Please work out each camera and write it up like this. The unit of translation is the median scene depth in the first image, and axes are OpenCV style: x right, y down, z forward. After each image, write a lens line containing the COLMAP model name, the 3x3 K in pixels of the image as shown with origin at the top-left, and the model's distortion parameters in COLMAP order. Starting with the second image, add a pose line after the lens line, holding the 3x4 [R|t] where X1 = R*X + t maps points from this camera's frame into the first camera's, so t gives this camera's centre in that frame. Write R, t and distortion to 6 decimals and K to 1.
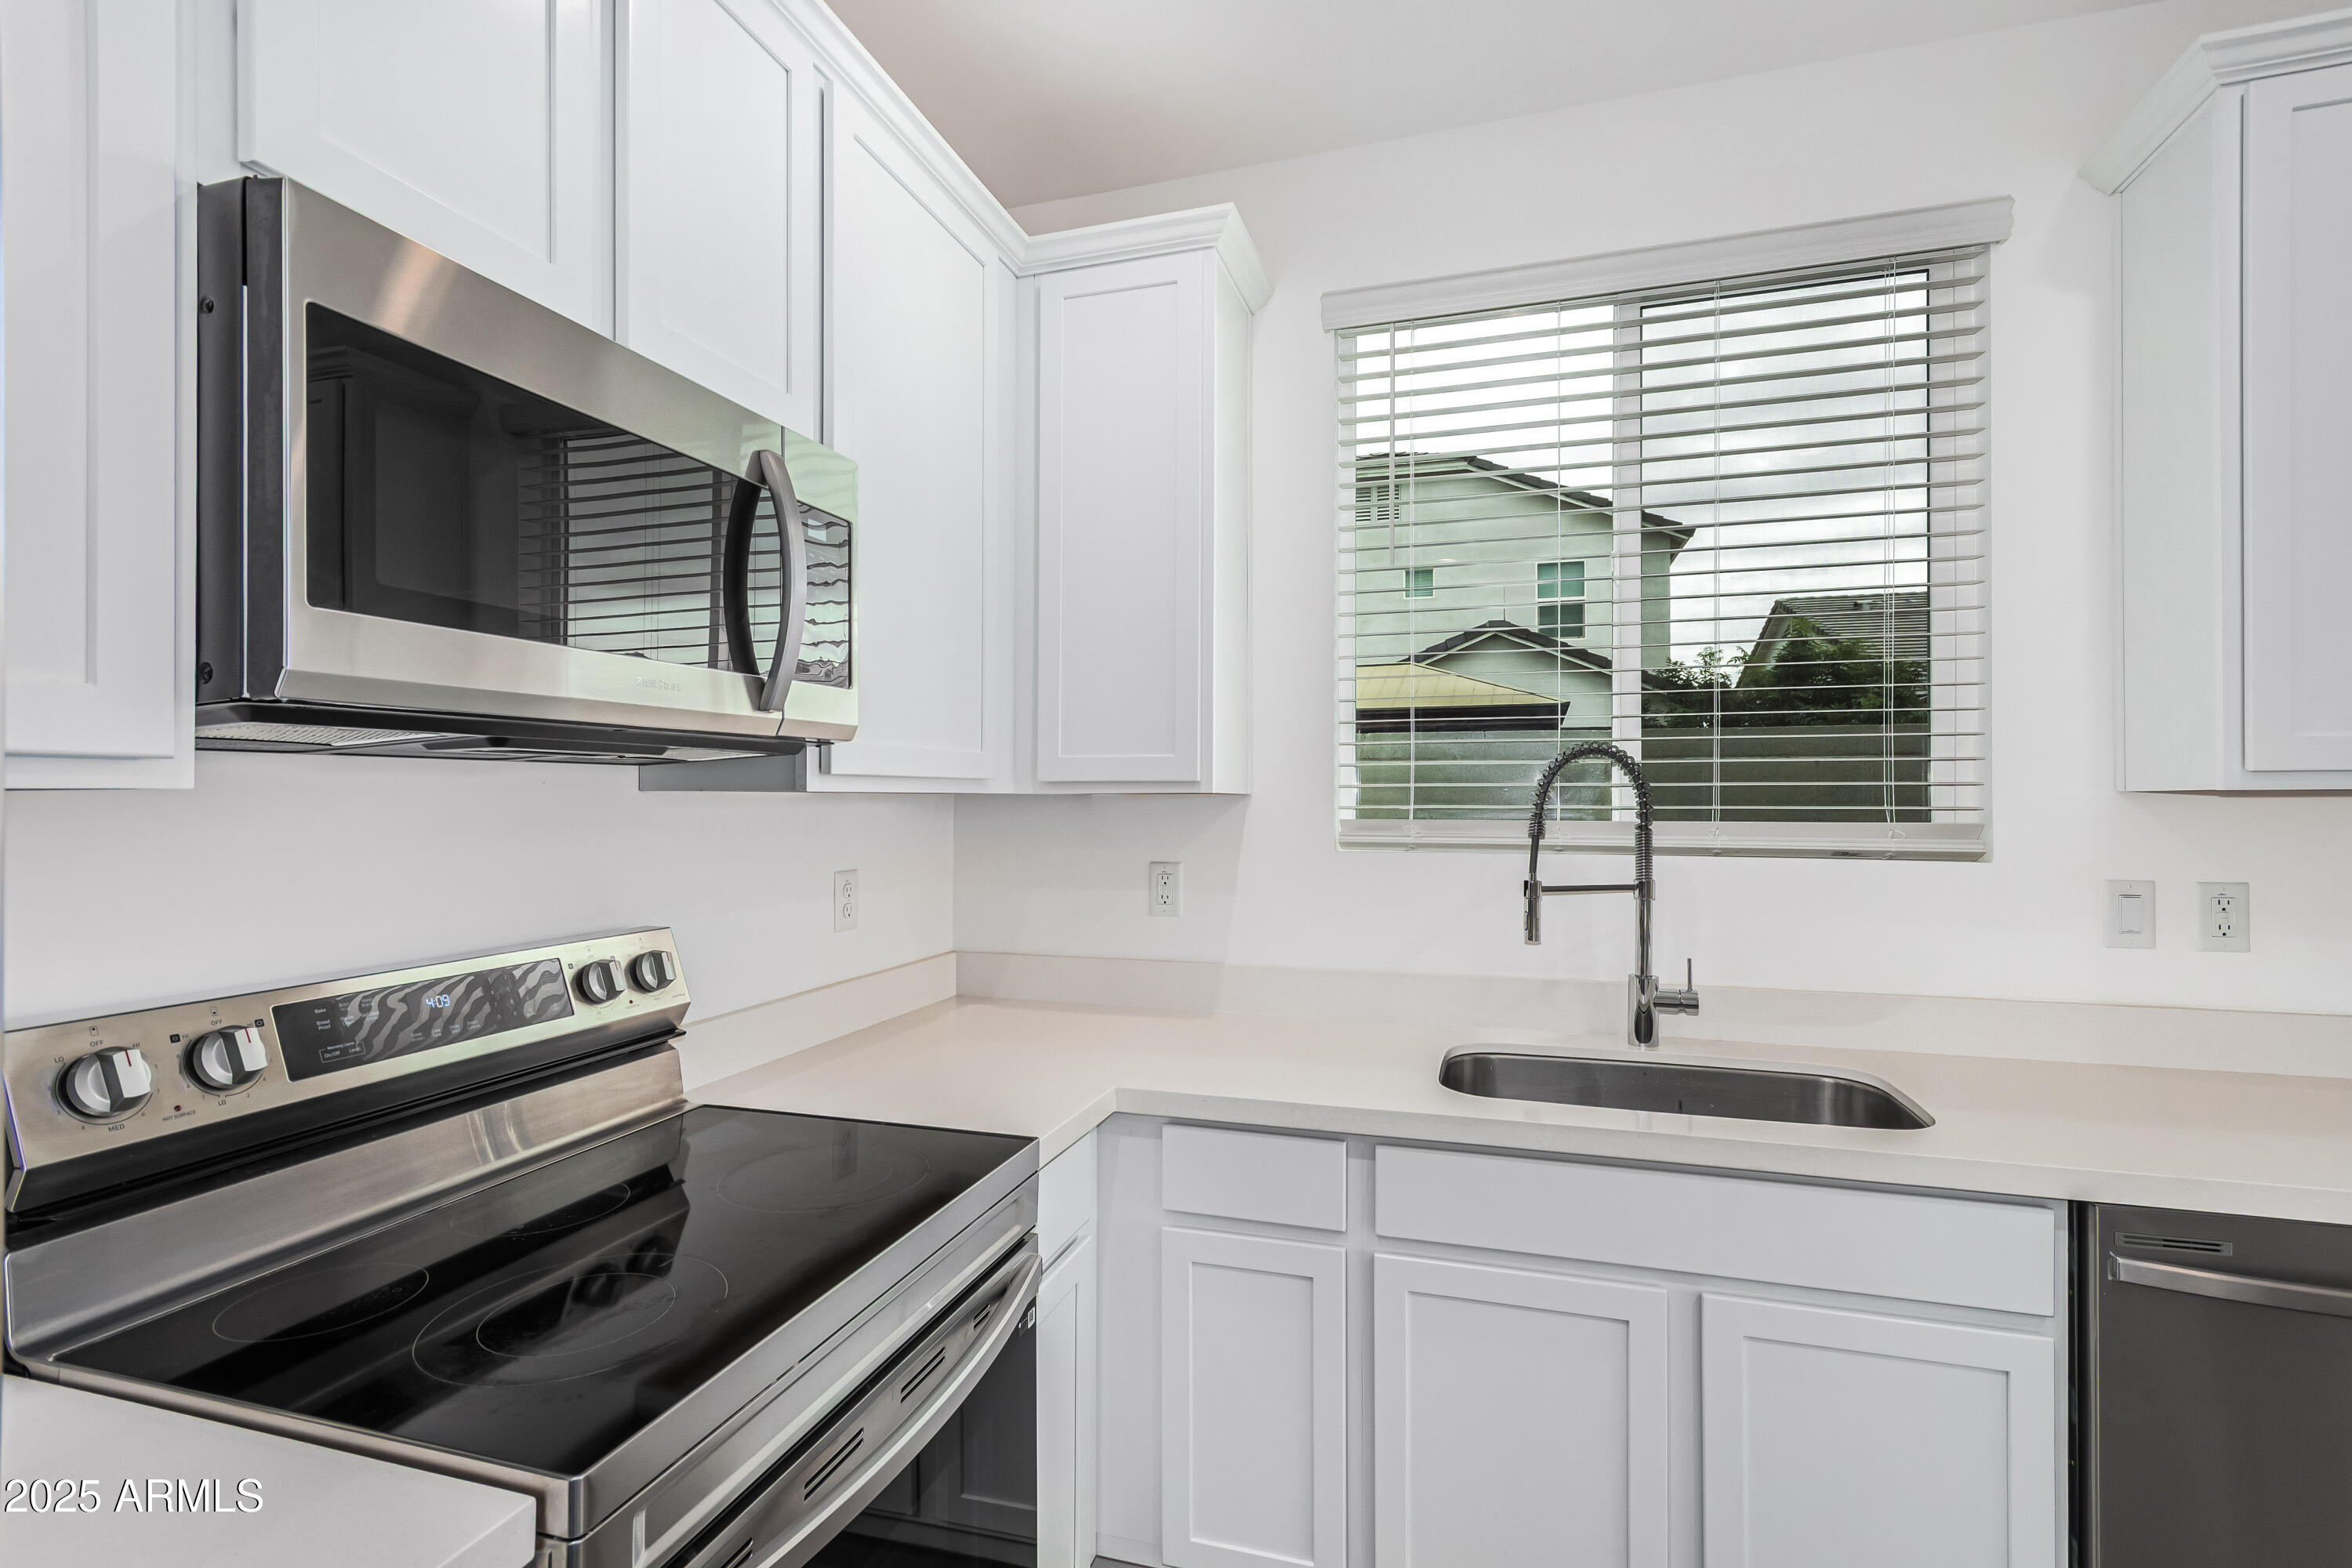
lens RADIAL K [[1103.4, 0, 1173.7], [0, 1103.4, 792.1], [0, 0, 1]] dist [0.014324, -0.000580]
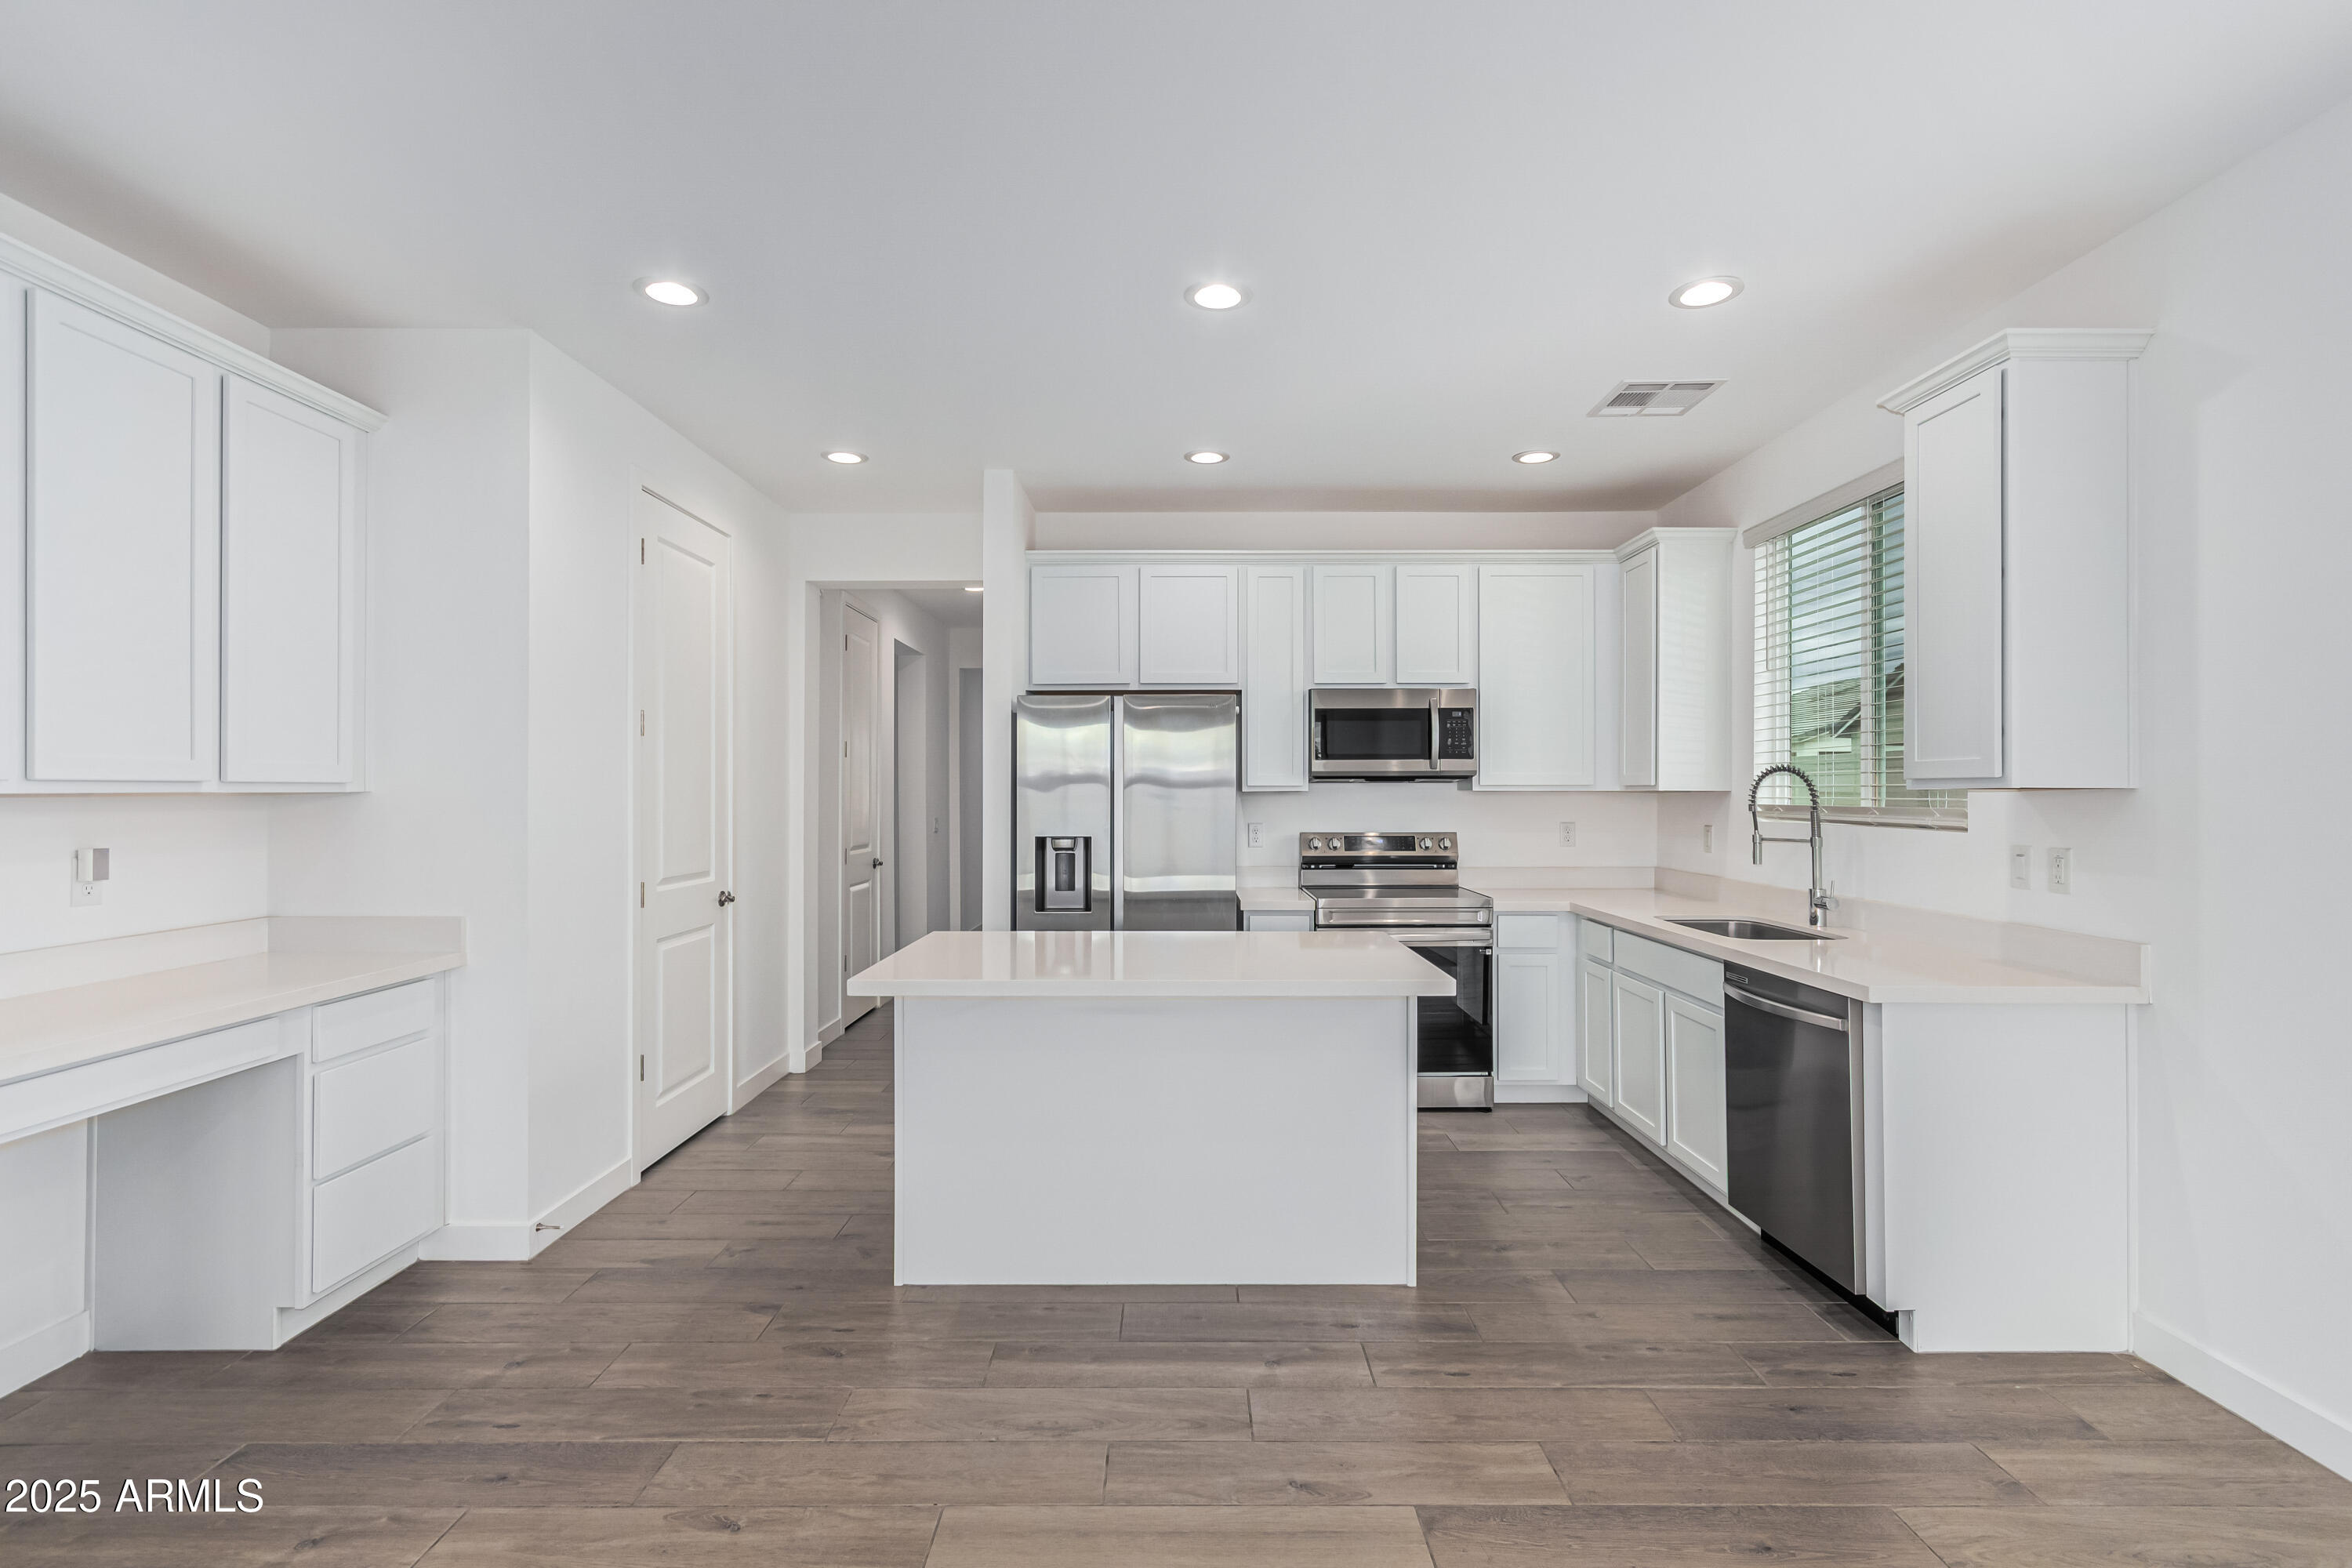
lens RADIAL K [[1103.4, 0, 1174.1], [0, 1103.4, 787.0], [0, 0, 1]] dist [0.014324, -0.000580]
pose [[0.285667, -0.003549, -0.958323, 2.039539], [0.001881, 0.999993, -0.003143, -0.000536], [0.958327, -0.000905, 0.285671, -0.603951]]
